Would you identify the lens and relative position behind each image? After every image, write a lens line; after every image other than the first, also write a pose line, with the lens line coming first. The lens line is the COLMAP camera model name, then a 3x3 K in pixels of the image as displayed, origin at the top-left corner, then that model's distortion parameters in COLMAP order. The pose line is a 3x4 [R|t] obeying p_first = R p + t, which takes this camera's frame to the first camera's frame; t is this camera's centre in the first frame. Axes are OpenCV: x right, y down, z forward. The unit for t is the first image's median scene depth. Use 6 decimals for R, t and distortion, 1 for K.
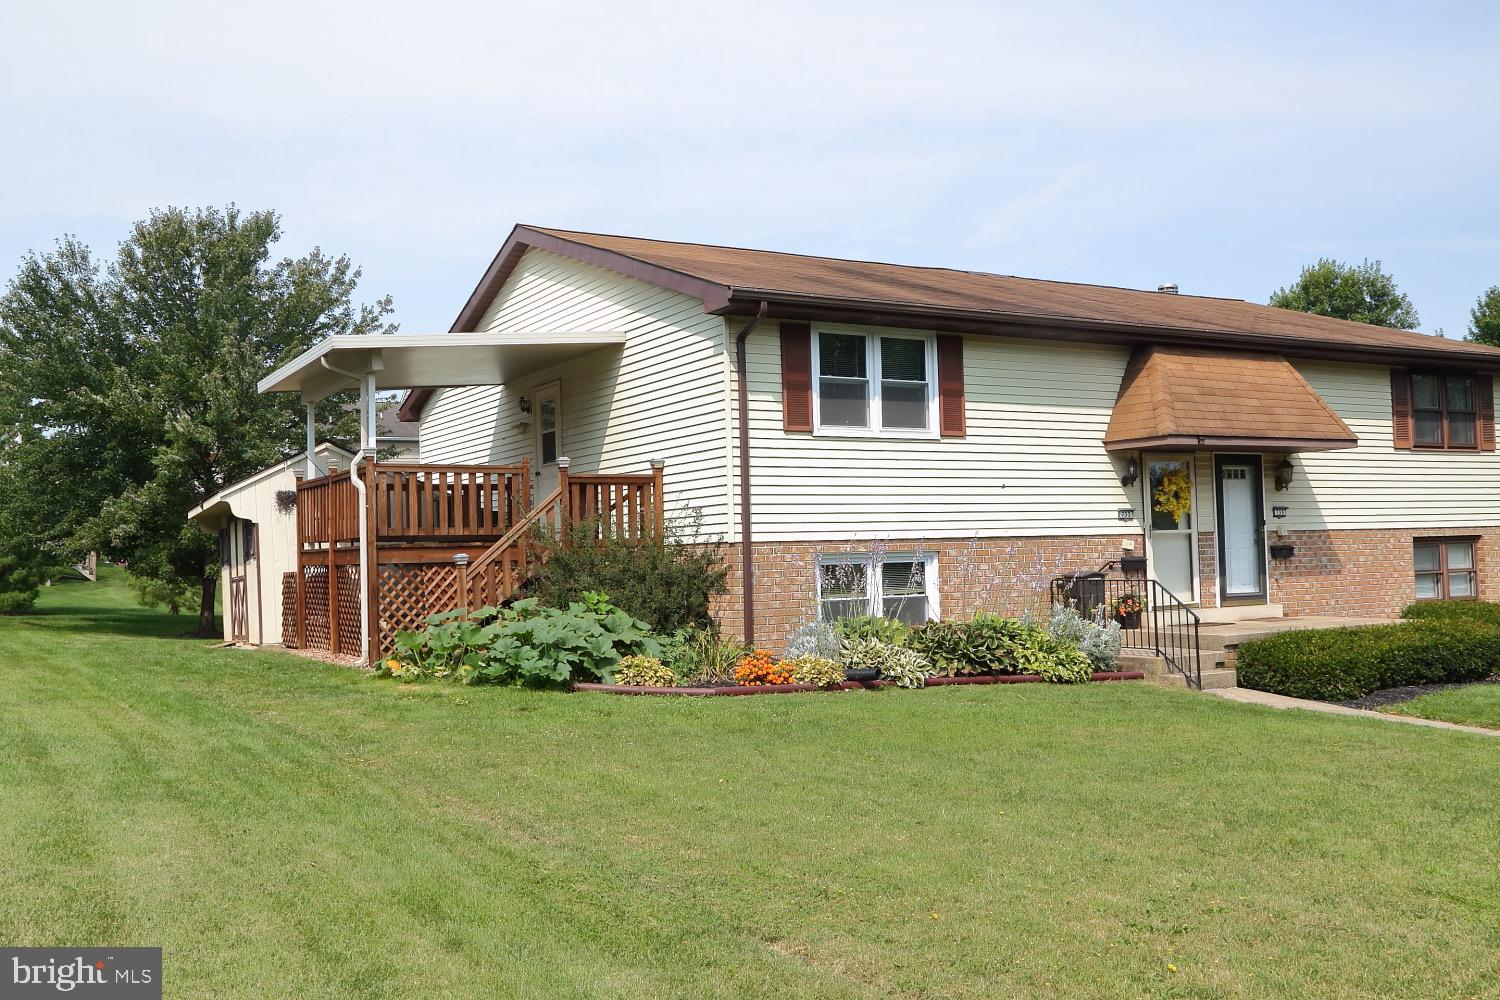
lens RADIAL K [[1392.7, 0, 750.0], [0, 1392.7, 500.0], [0, 0, 1]] dist [-0.002338, -0.001851]
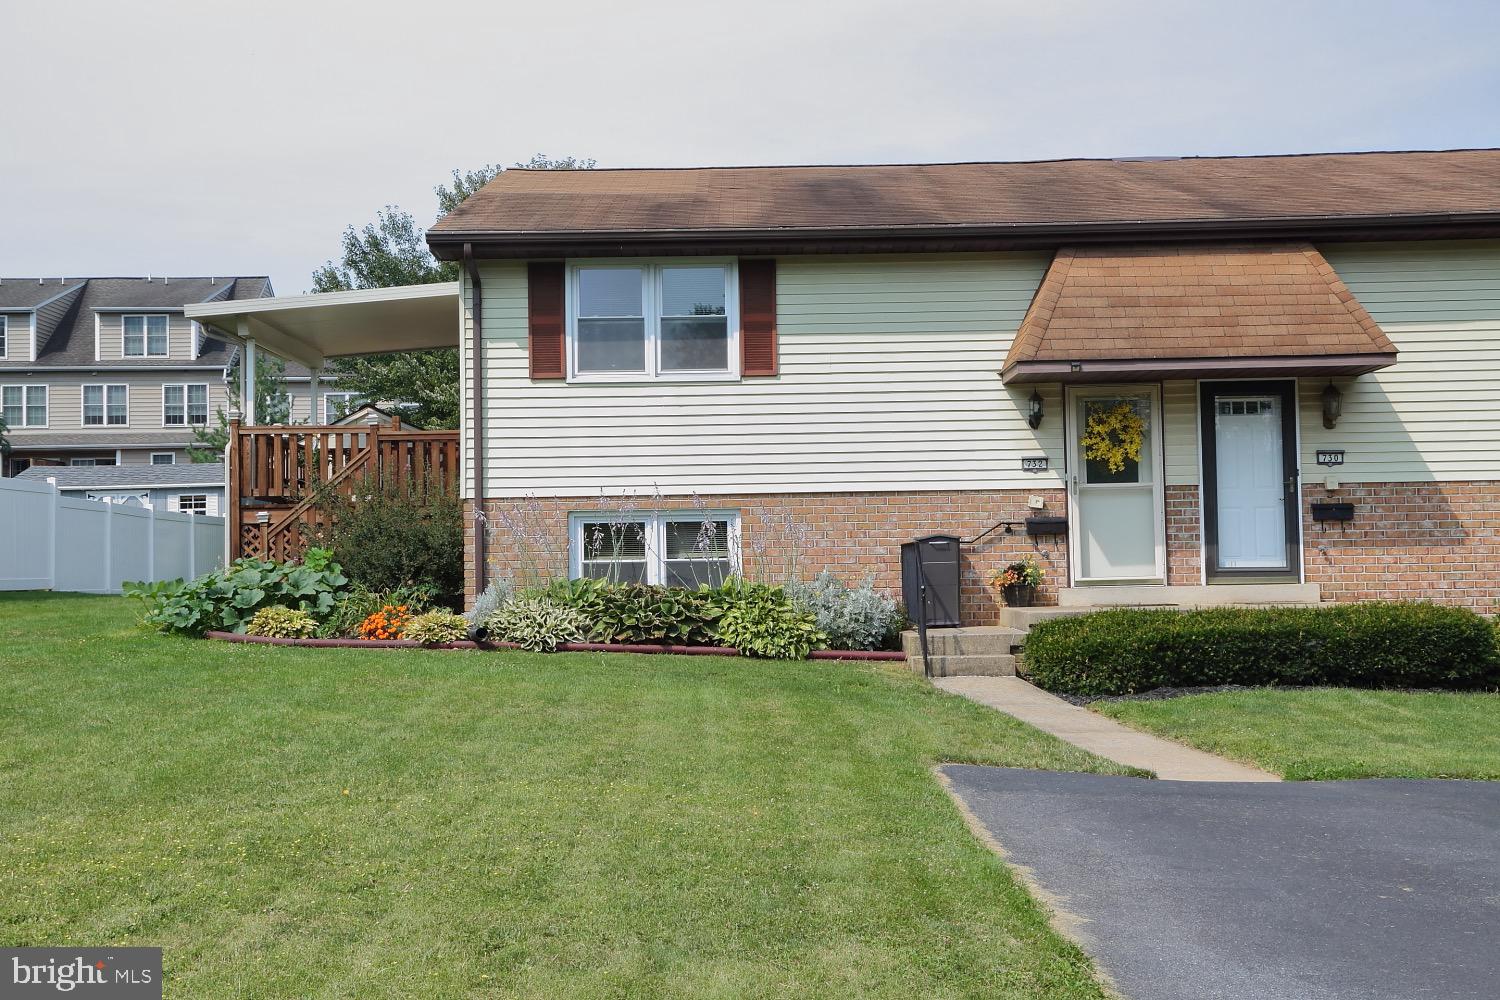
lens RADIAL K [[1809.7, 0, 750.0], [0, 1809.7, 500.0], [0, 0, 1]] dist [0.104888, -0.009055]
pose [[0.858262, -0.008159, -0.513147, 0.665112], [0.014652, 0.999856, 0.008610, 0.019801], [0.513003, -0.014908, 0.858258, 0.028251]]
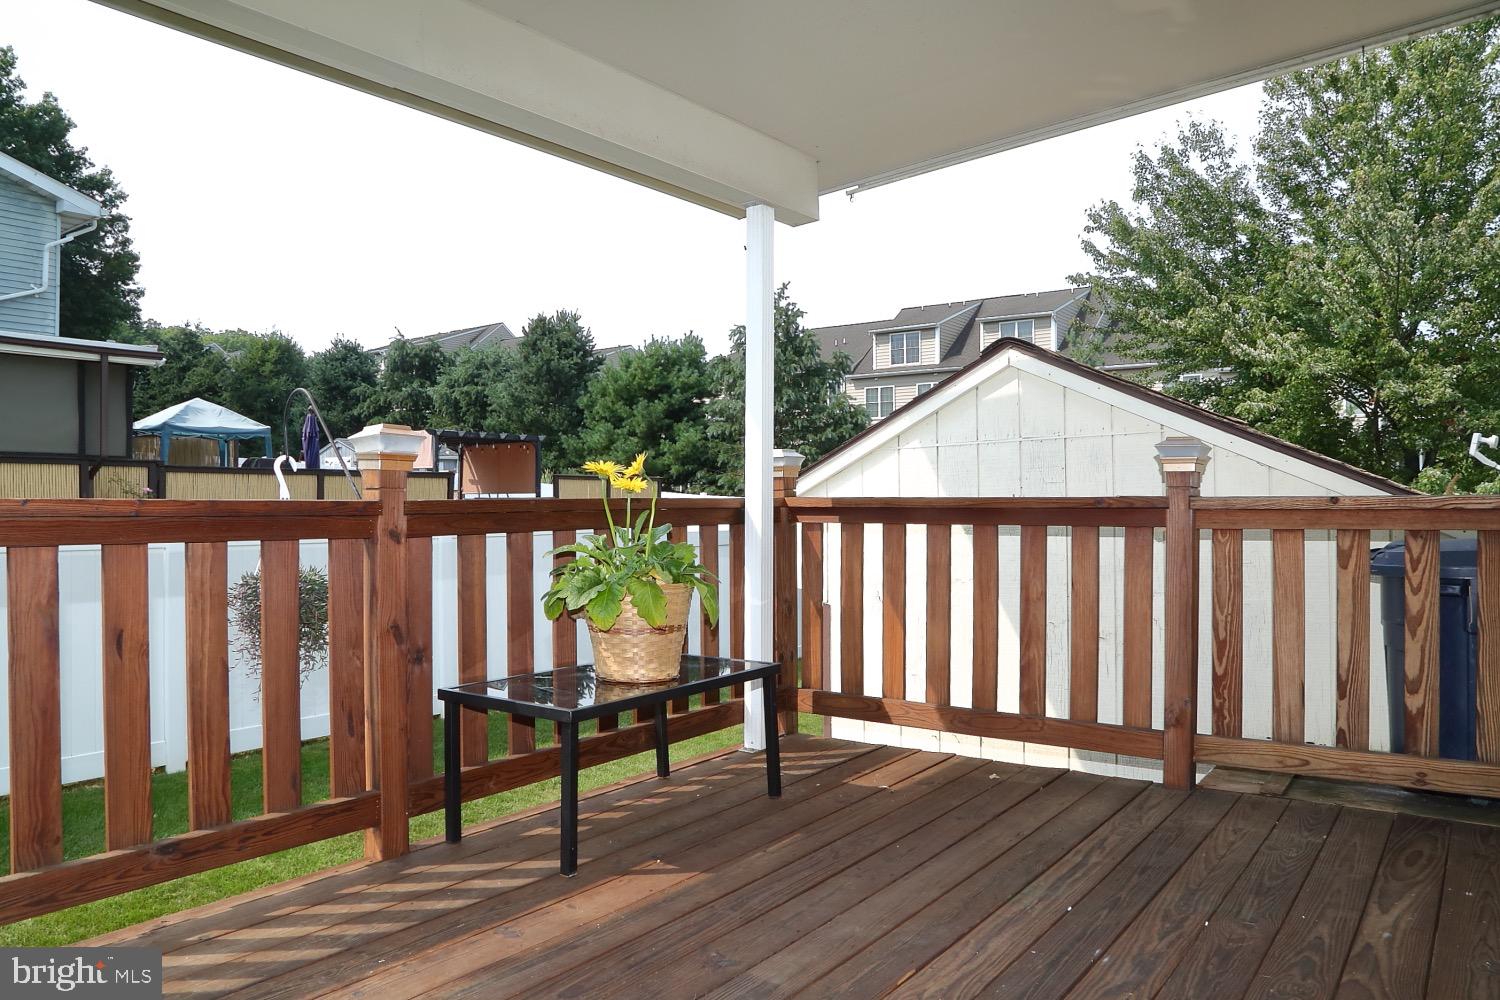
lens RADIAL K [[1029.2, 0, 750.0], [0, 1029.2, 500.0], [0, 0, 1]] dist [-0.111901, 0.051260]
pose [[0.376961, 0.026418, -0.925852, -0.139958], [0.035617, 0.998440, 0.042991, -0.023630], [0.925544, -0.049182, 0.375432, 0.971070]]
